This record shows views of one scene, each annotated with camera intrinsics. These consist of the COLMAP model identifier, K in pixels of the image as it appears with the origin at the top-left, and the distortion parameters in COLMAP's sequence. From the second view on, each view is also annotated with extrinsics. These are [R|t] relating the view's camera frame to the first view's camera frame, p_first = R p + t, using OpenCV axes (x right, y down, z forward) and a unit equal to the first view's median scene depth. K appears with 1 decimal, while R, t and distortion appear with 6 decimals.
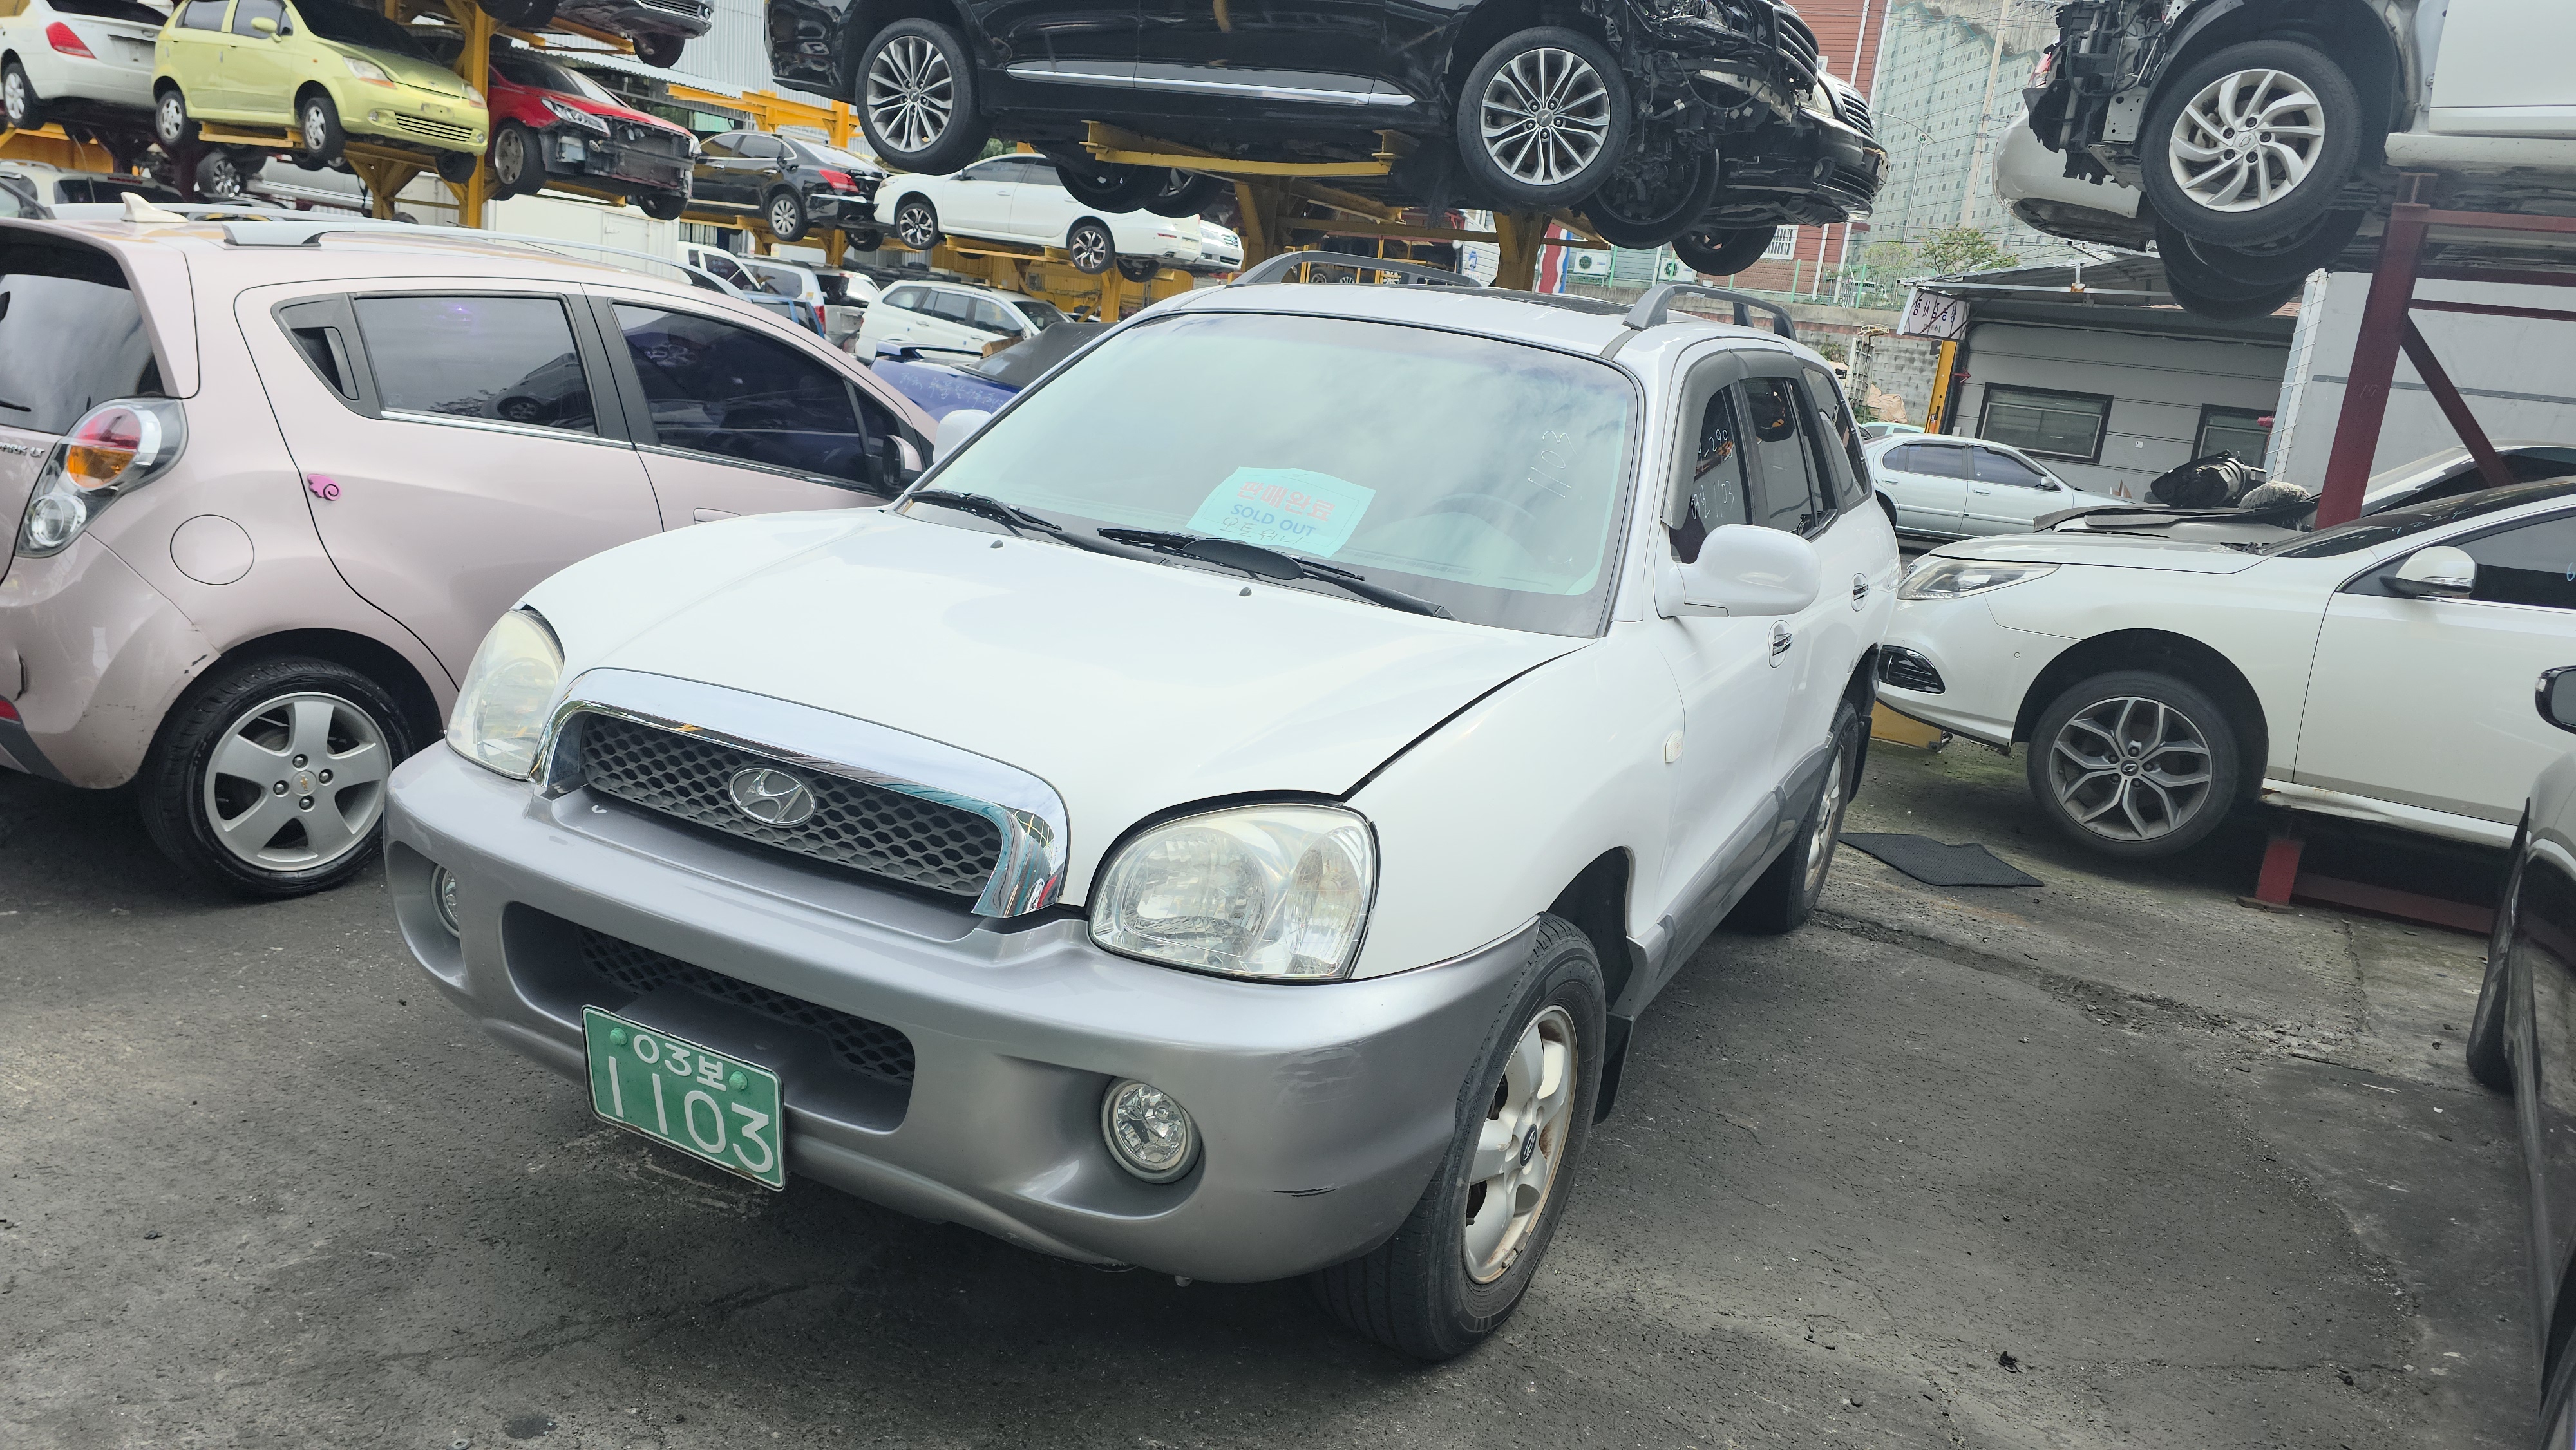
lens RADIAL K [[1718.5, 0, 1289.7], [0, 1718.5, 733.4], [0, 0, 1]] dist [0.062487, -0.060655]
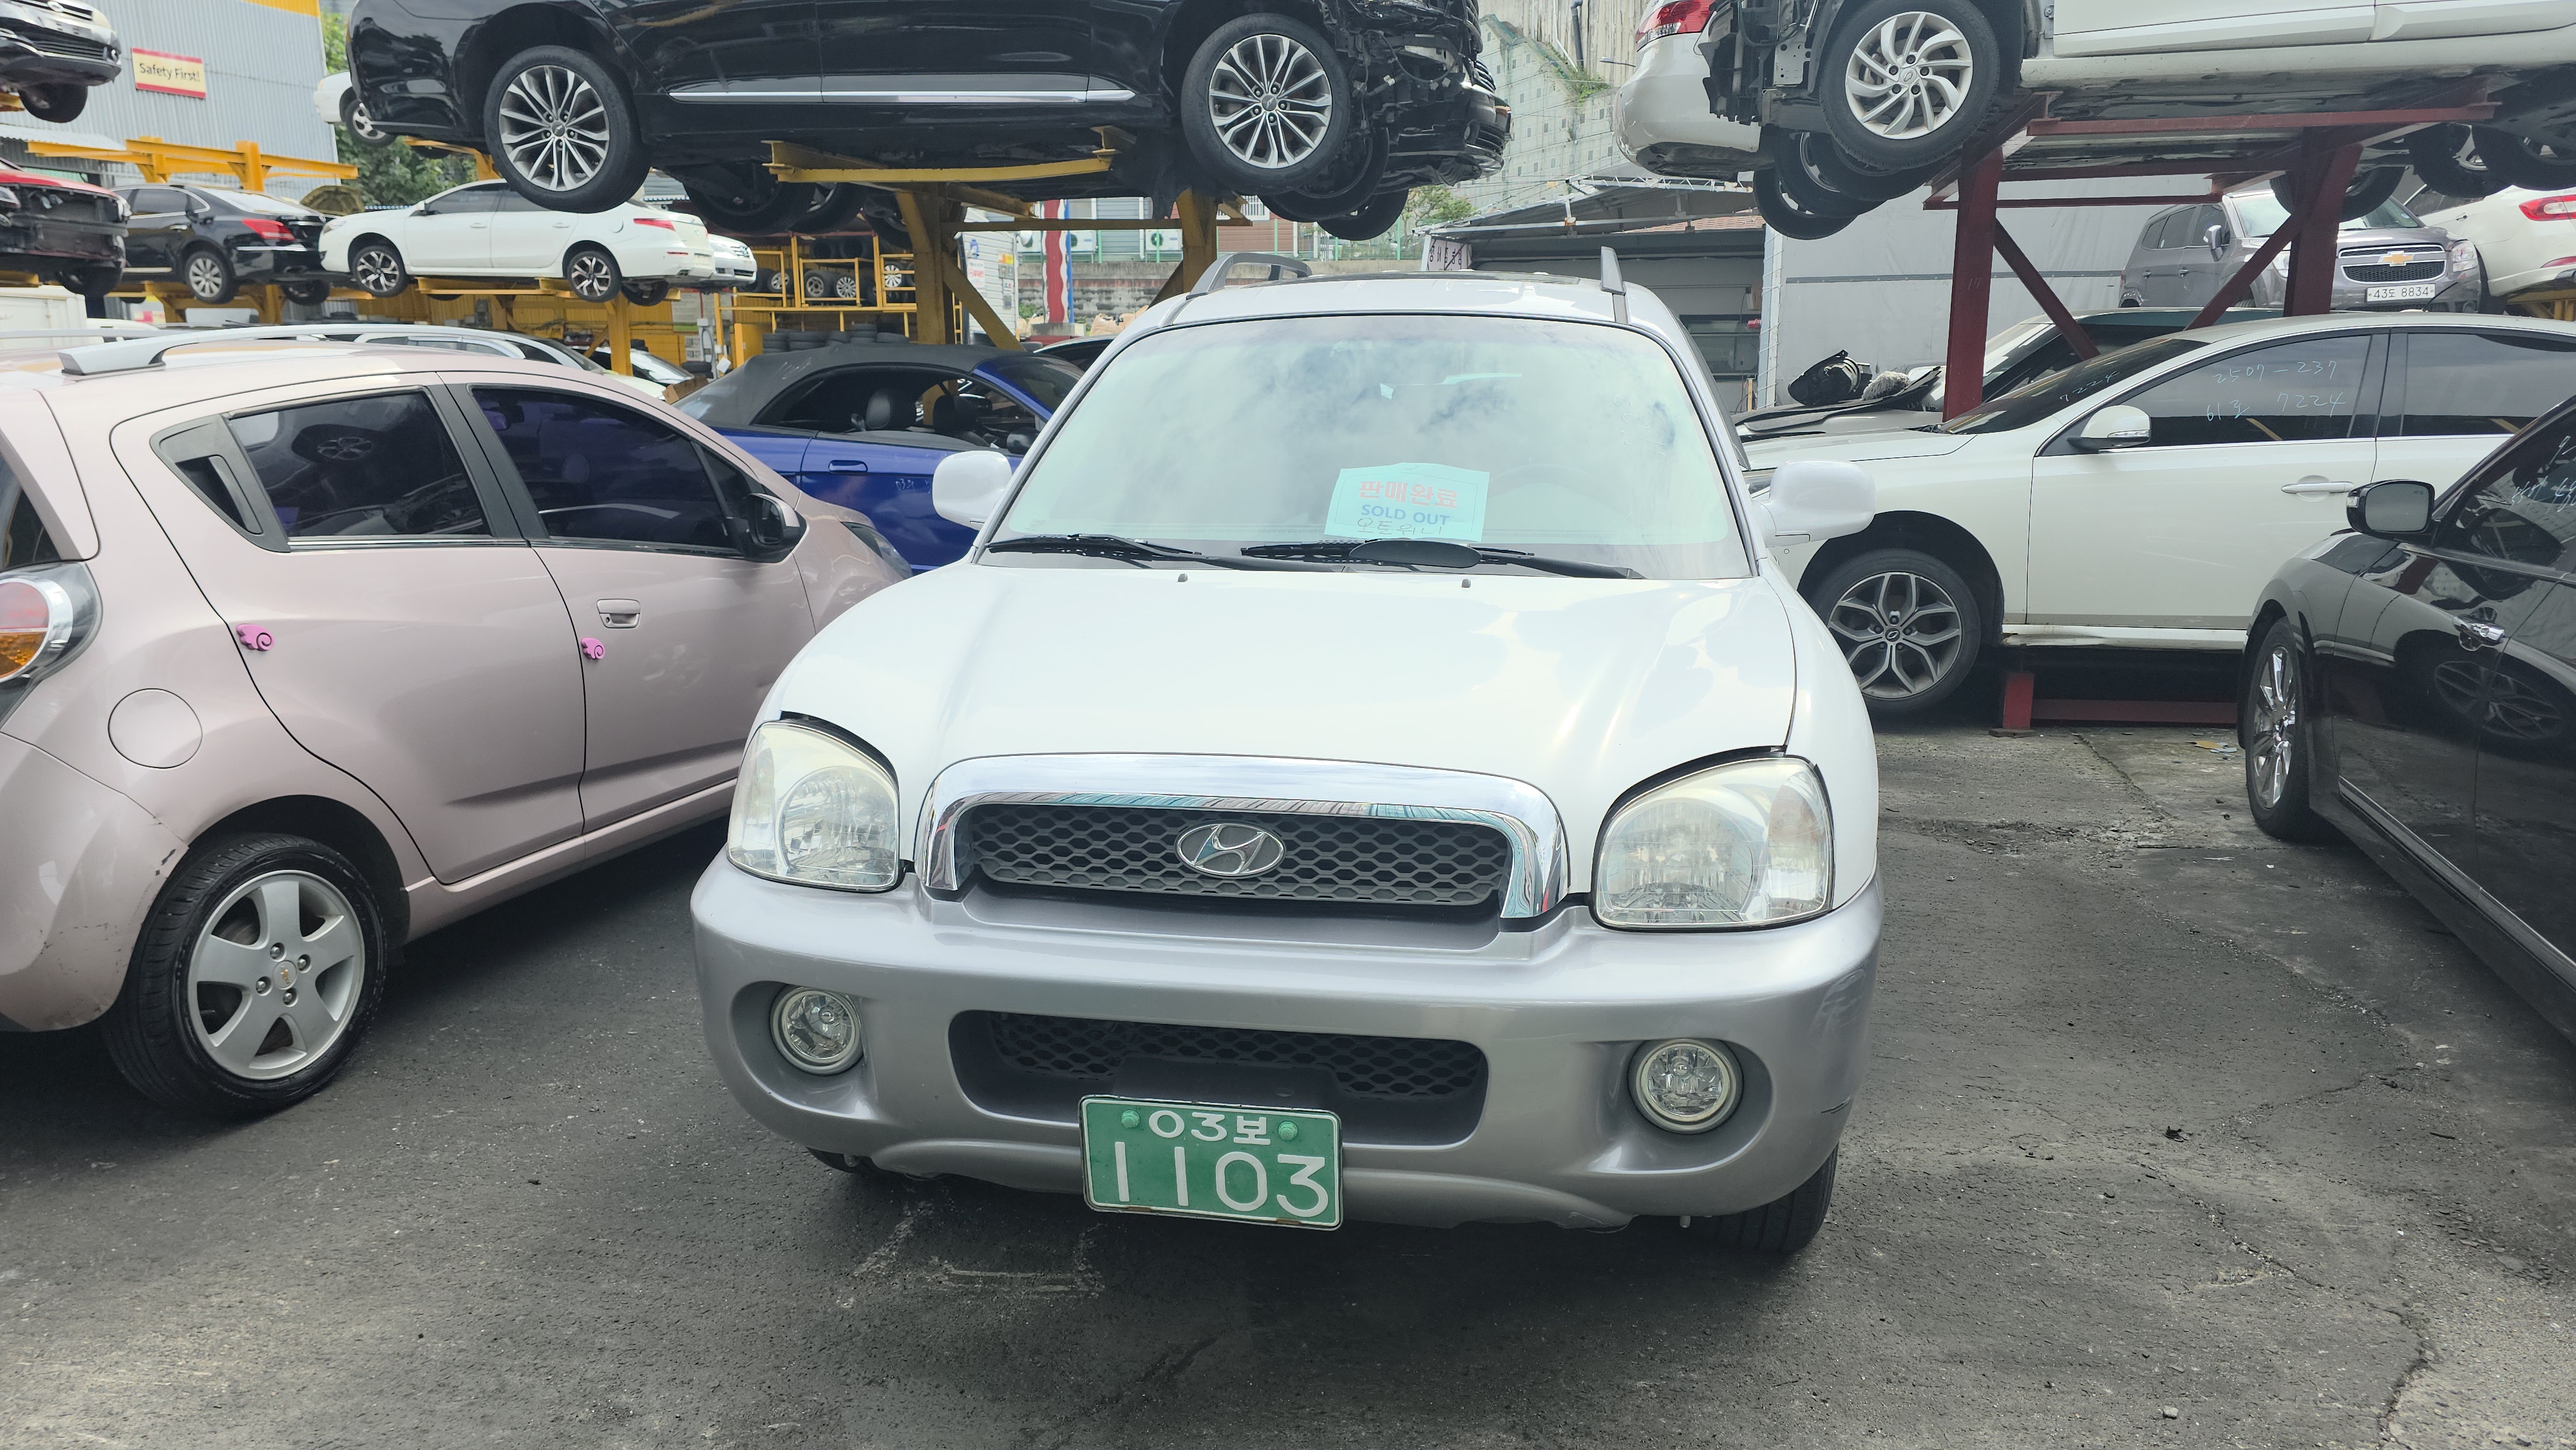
lens RADIAL K [[1725.8, 0, 1301.5], [0, 1725.8, 732.7], [0, 0, 1]] dist [0.065943, -0.069508]
pose [[0.948067, -0.175268, 0.265425, -0.197102], [0.172778, 0.984411, 0.032891, -0.021413], [-0.267052, 0.014676, 0.963570, 0.009896]]
